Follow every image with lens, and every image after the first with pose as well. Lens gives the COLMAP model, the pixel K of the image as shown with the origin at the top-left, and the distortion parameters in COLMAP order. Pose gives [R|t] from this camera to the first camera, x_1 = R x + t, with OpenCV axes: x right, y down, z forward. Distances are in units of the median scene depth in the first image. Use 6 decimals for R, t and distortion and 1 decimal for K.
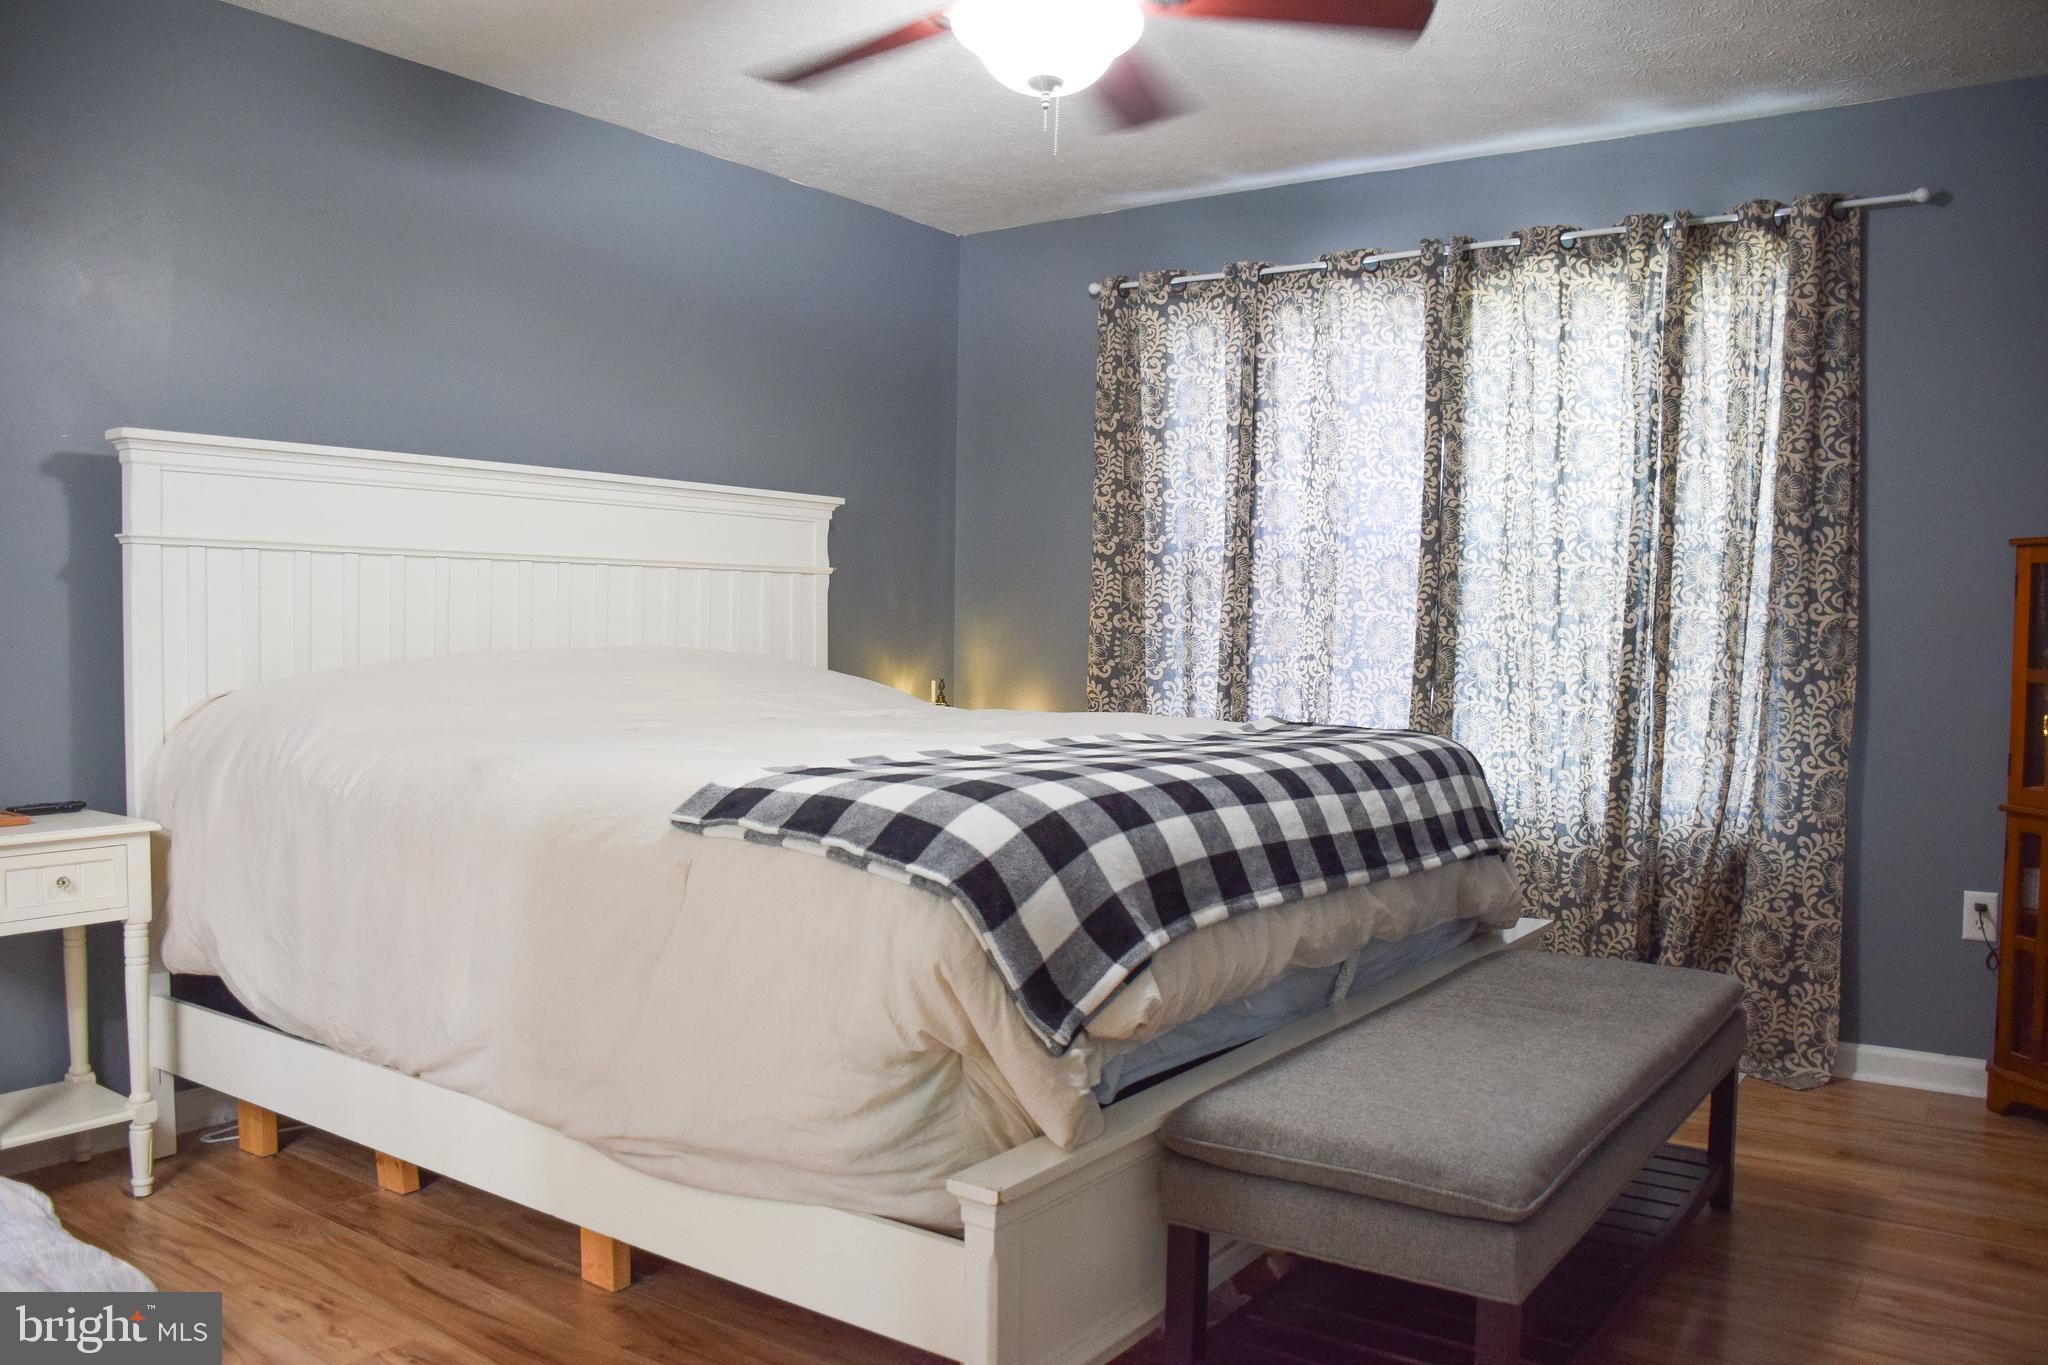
lens RADIAL K [[1608.6, 0, 1024.0], [0, 1608.6, 682.5], [0, 0, 1]] dist [-0.148162, 0.102271]
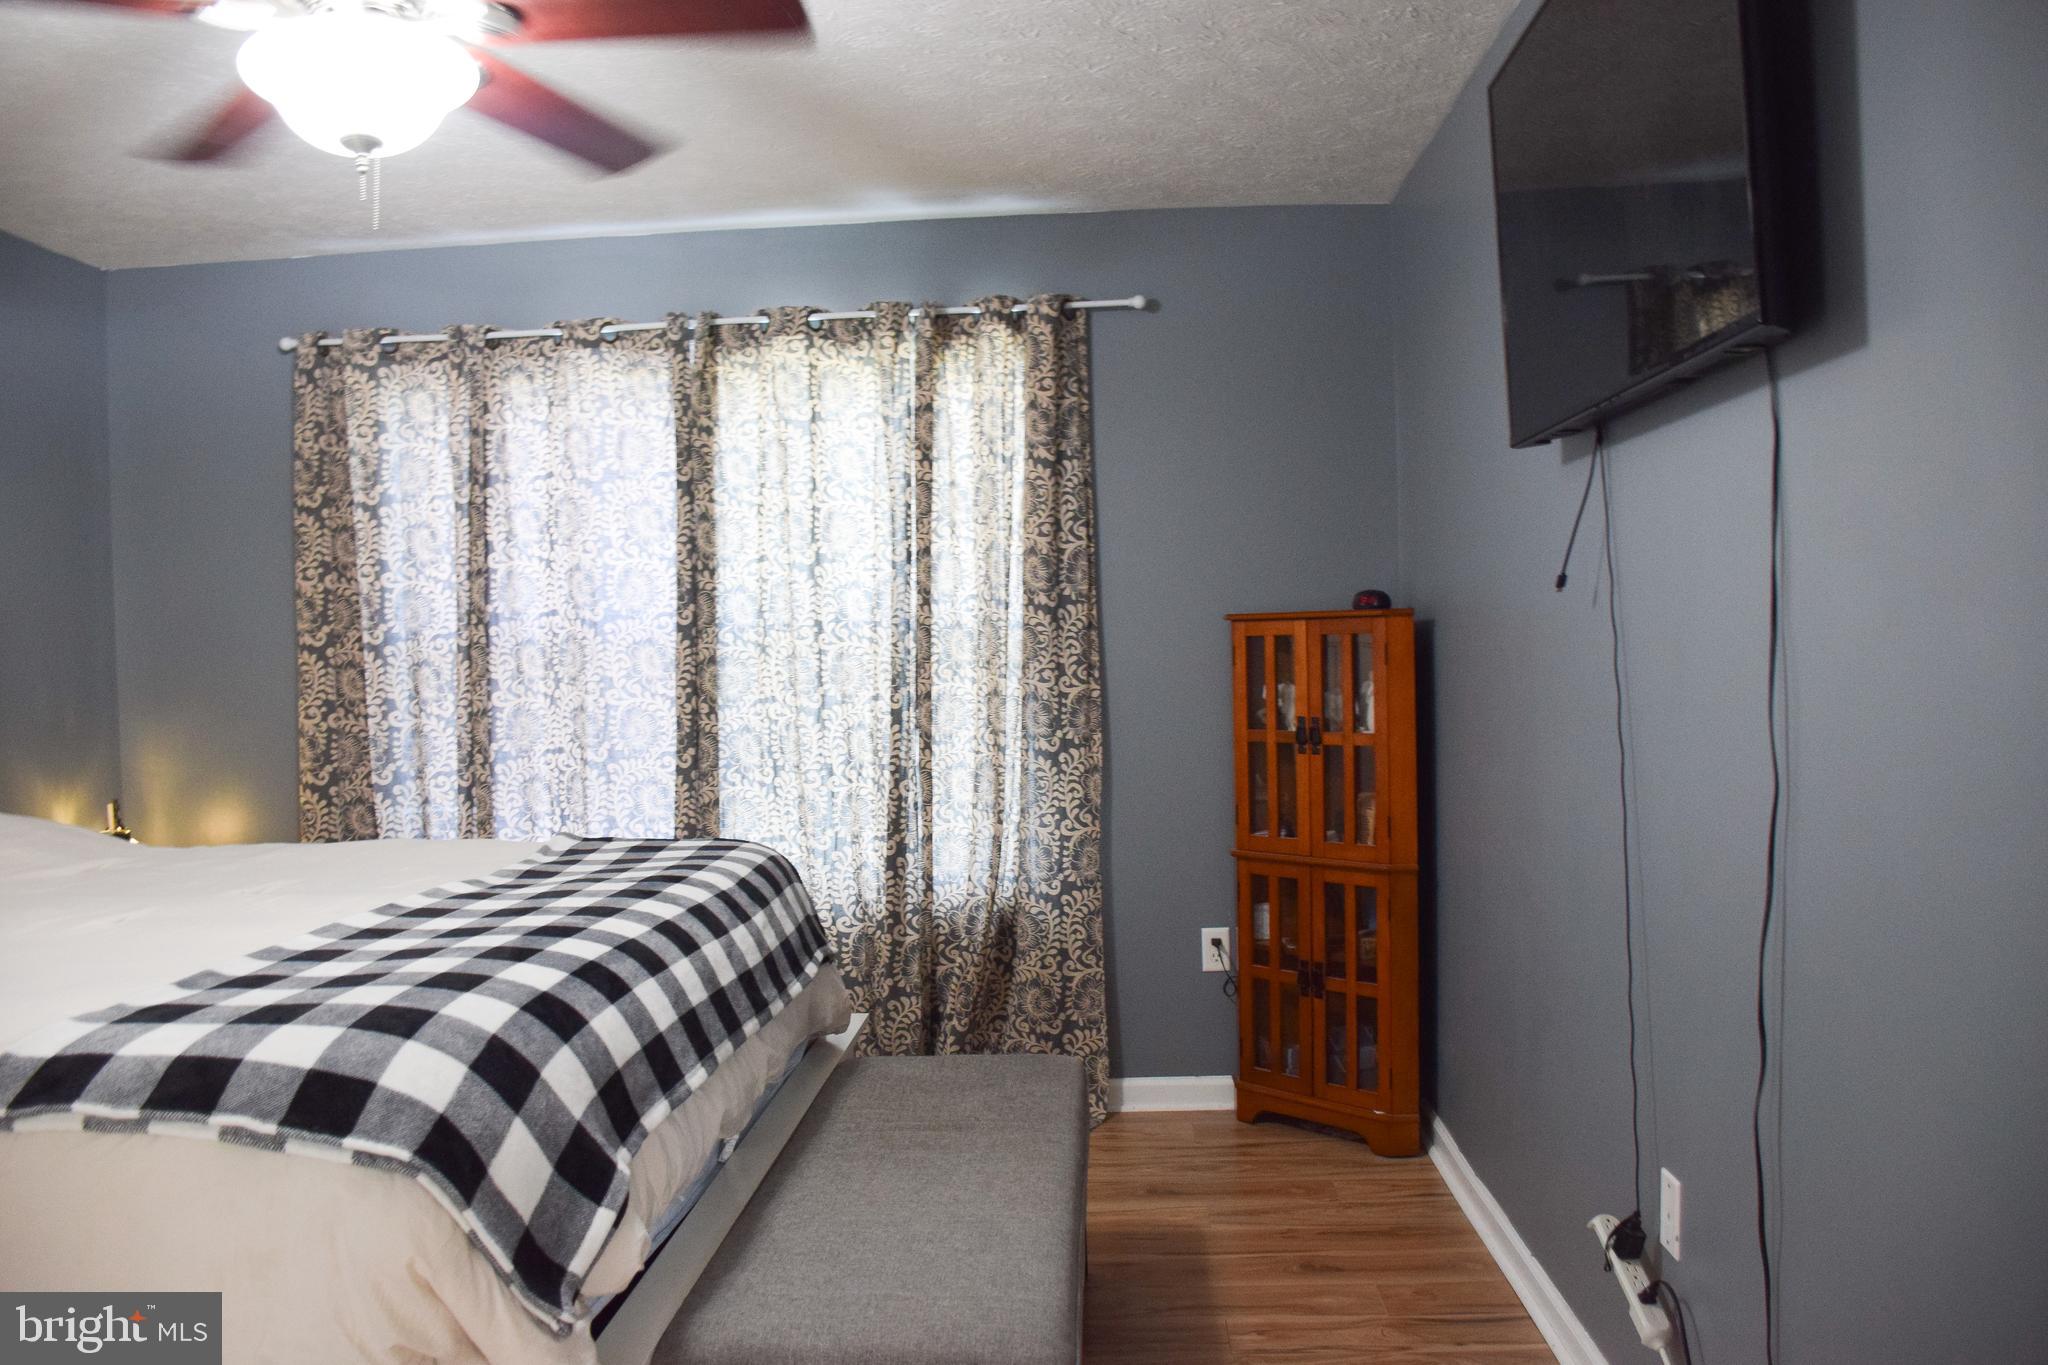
lens RADIAL K [[1608.6, 0, 1024.0], [0, 1608.6, 682.5], [0, 0, 1]] dist [-0.148162, 0.102271]
pose [[0.847082, -0.050729, 0.529035, -0.094046], [0.057705, 0.998328, 0.003333, -0.049922], [-0.528320, 0.027705, 0.848593, 0.076513]]
